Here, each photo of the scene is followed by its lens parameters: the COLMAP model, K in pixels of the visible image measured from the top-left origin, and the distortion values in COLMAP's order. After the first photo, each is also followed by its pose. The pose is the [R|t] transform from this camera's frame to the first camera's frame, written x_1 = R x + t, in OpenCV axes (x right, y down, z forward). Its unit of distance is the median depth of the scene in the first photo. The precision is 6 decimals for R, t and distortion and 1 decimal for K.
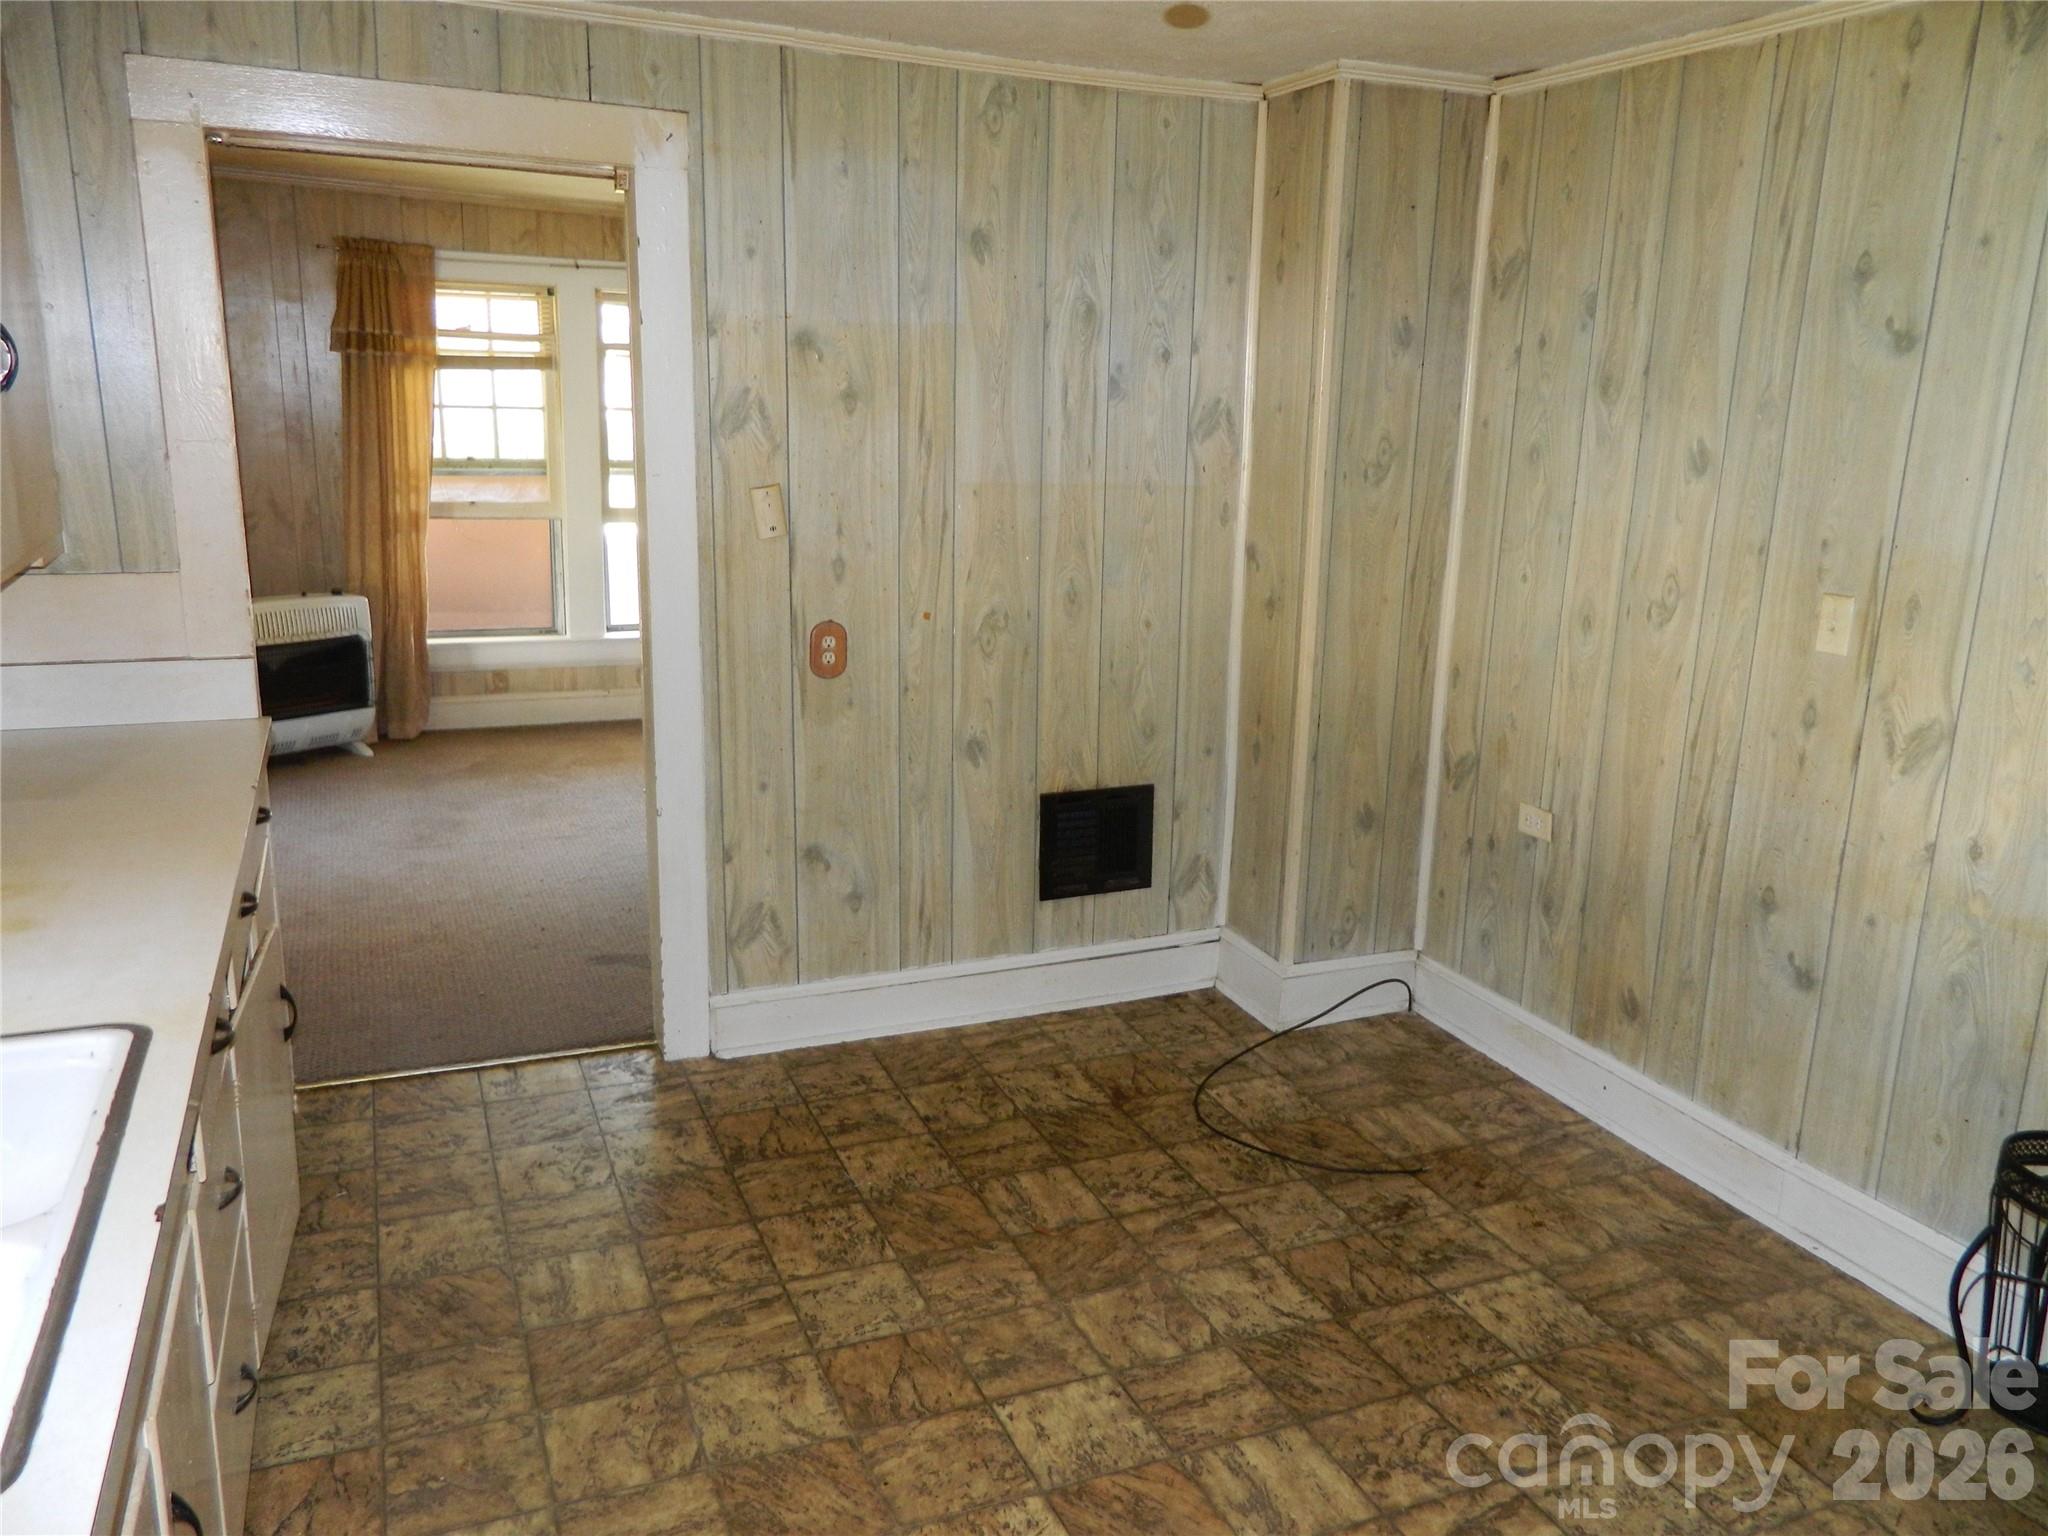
lens RADIAL K [[1544.8, 0, 1017.7], [0, 1544.8, 764.7], [0, 0, 1]] dist [0.005839, -0.000687]
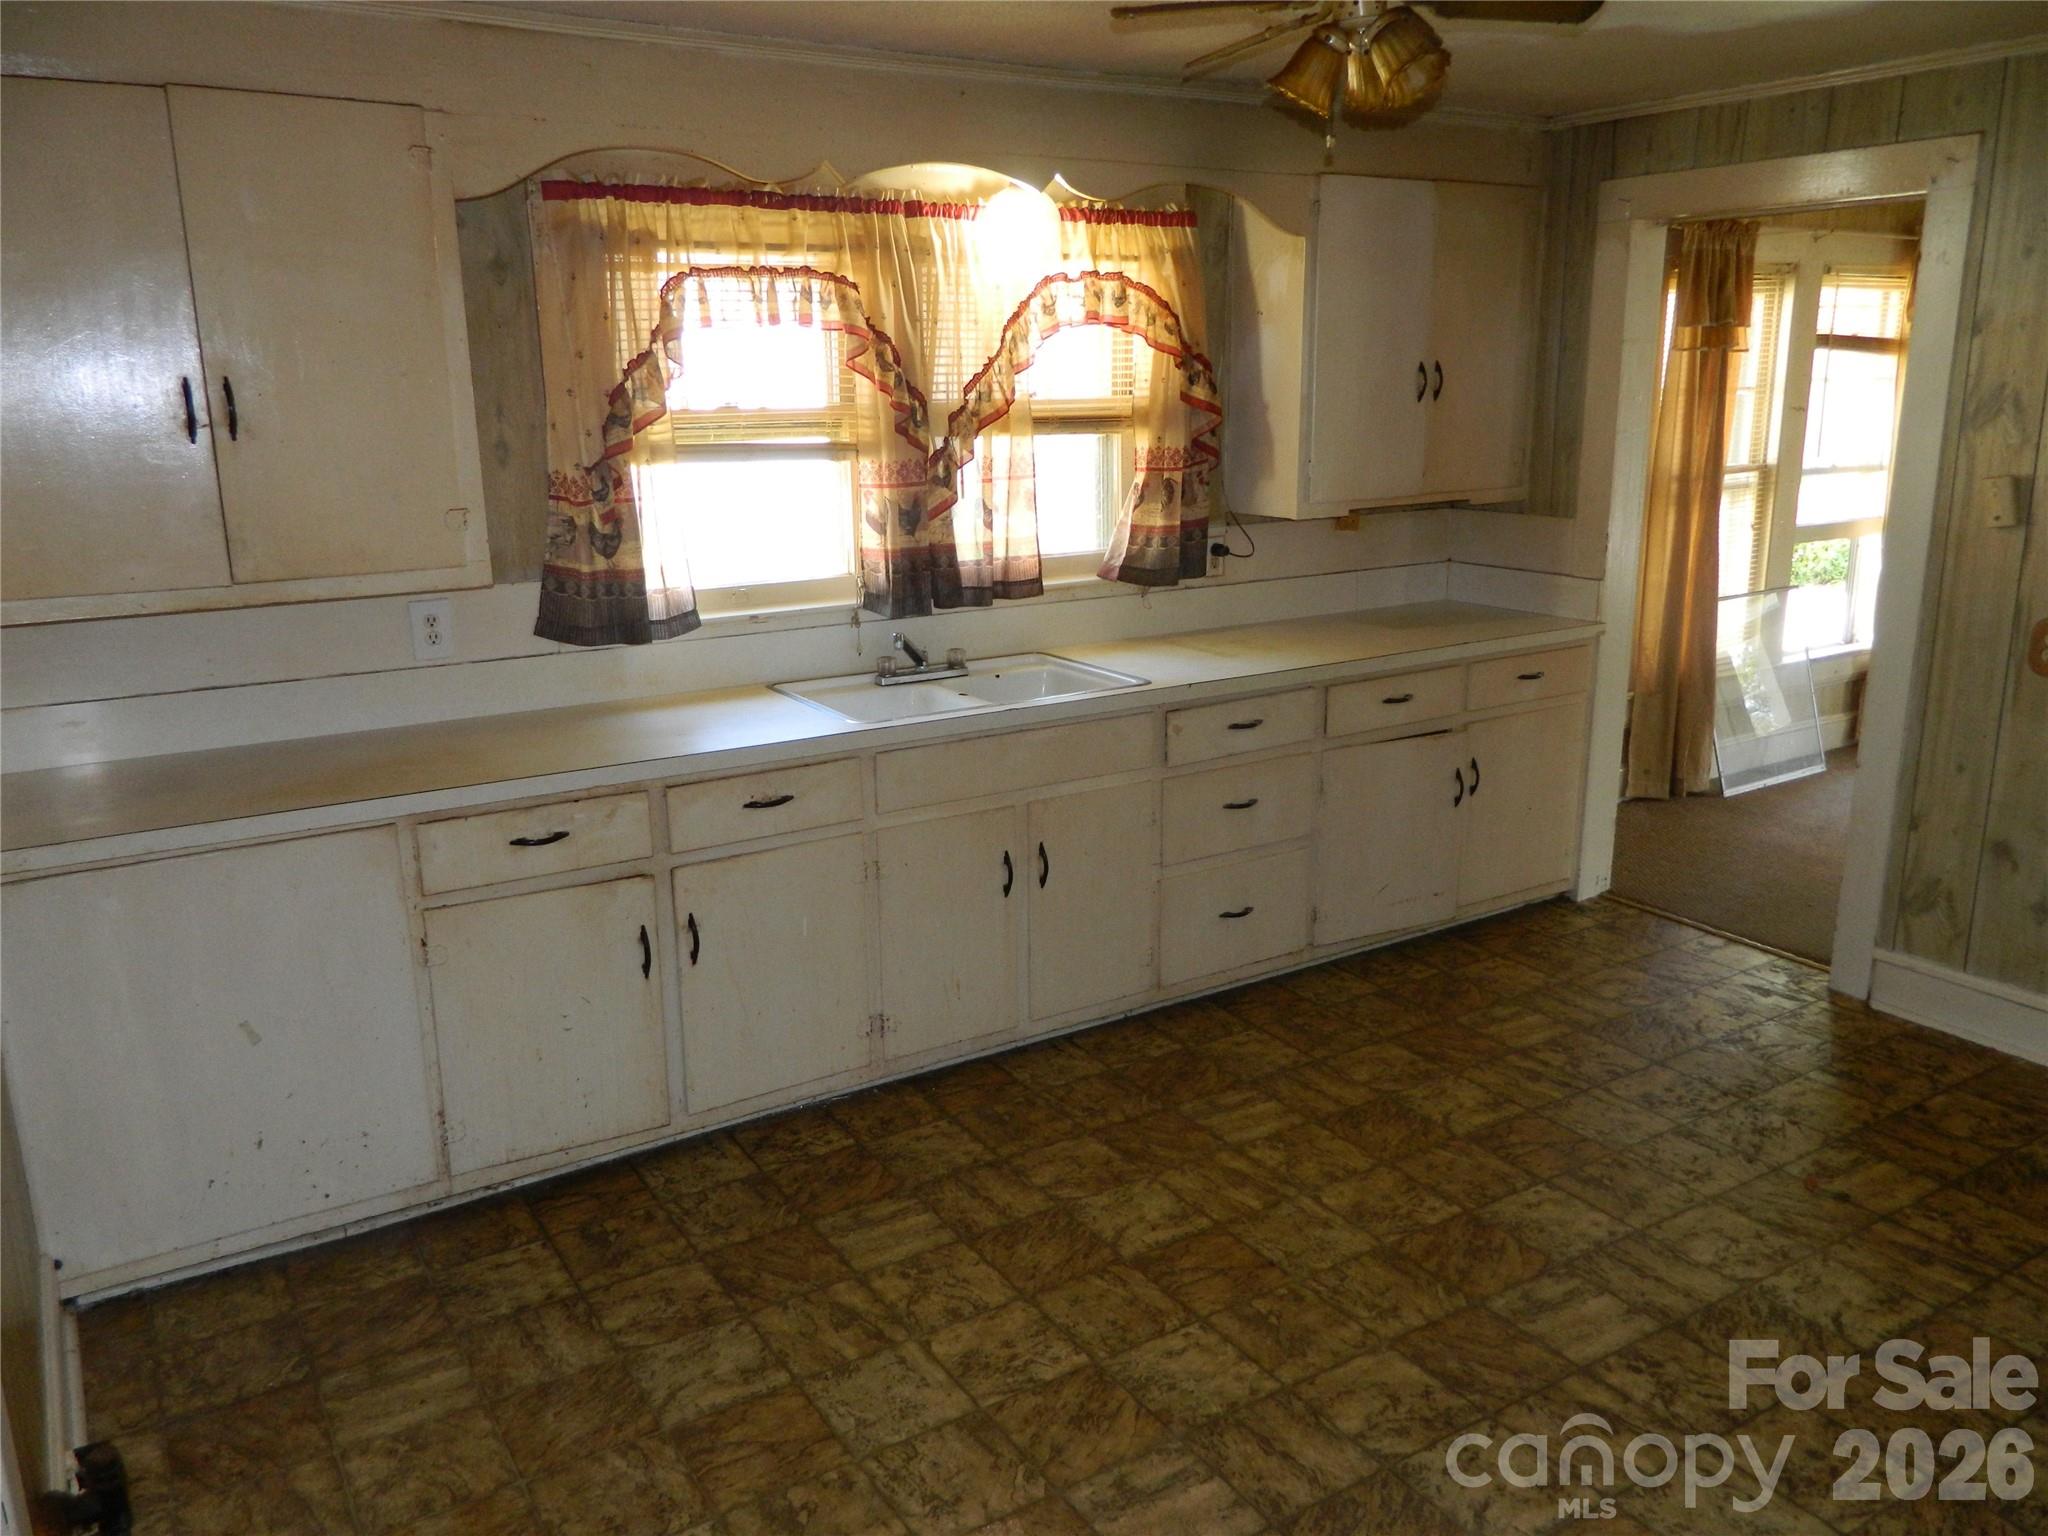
lens RADIAL K [[1544.8, 0, 1018.3], [0, 1544.8, 763.4], [0, 0, 1]] dist [0.005839, -0.000687]
pose [[0.168151, 0.217749, -0.961411, 0.735190], [-0.226698, 0.957699, 0.177258, -0.029768], [0.959340, 0.188144, 0.210401, 0.177605]]
